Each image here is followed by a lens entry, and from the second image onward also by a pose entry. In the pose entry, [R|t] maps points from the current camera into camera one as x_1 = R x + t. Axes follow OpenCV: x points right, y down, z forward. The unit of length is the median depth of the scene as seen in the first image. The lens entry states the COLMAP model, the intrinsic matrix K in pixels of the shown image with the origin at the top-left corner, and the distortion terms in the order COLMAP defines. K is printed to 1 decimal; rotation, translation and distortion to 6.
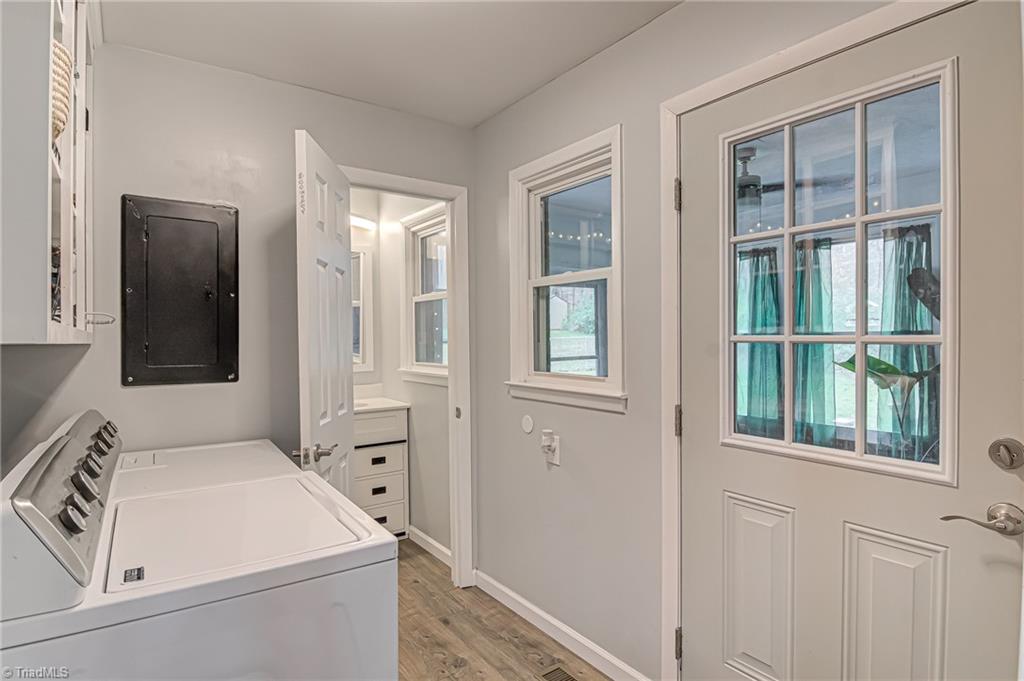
lens RADIAL K [[557.4, 0, 512.0], [0, 557.4, 333.8], [0, 0, 1]] dist [0.001886, -0.015827]
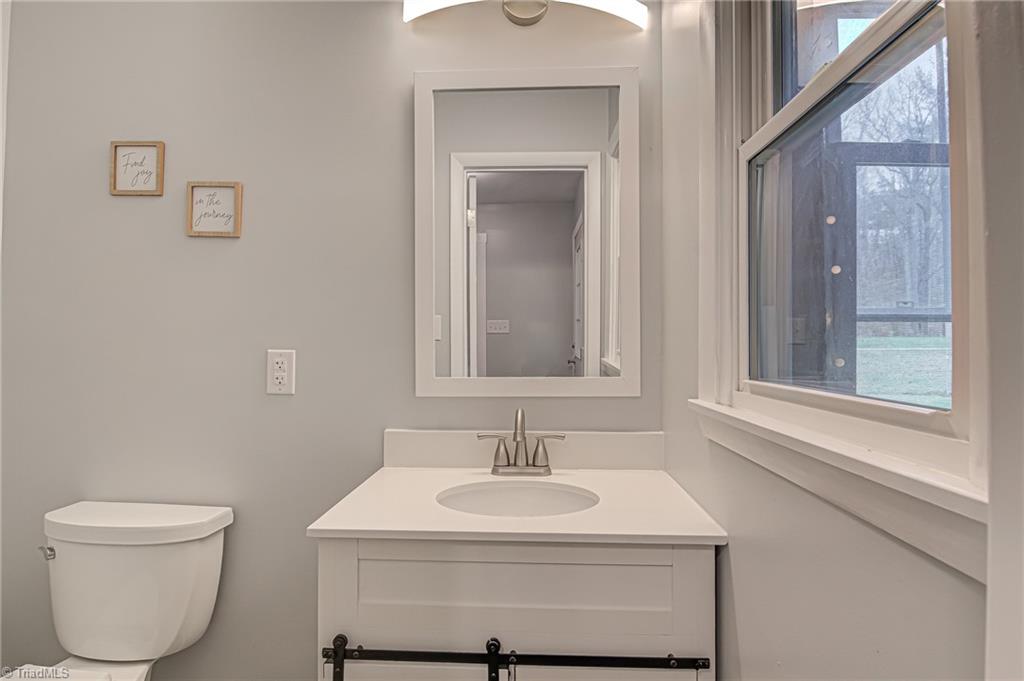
lens RADIAL K [[557.4, 0, 512.0], [0, 557.4, 333.8], [0, 0, 1]] dist [0.001886, -0.015827]
pose [[0.815064, 0.007181, -0.579326, -0.109294], [-0.021420, 0.999613, -0.017744, 0.033530], [0.578975, 0.026872, 0.814902, 0.707135]]
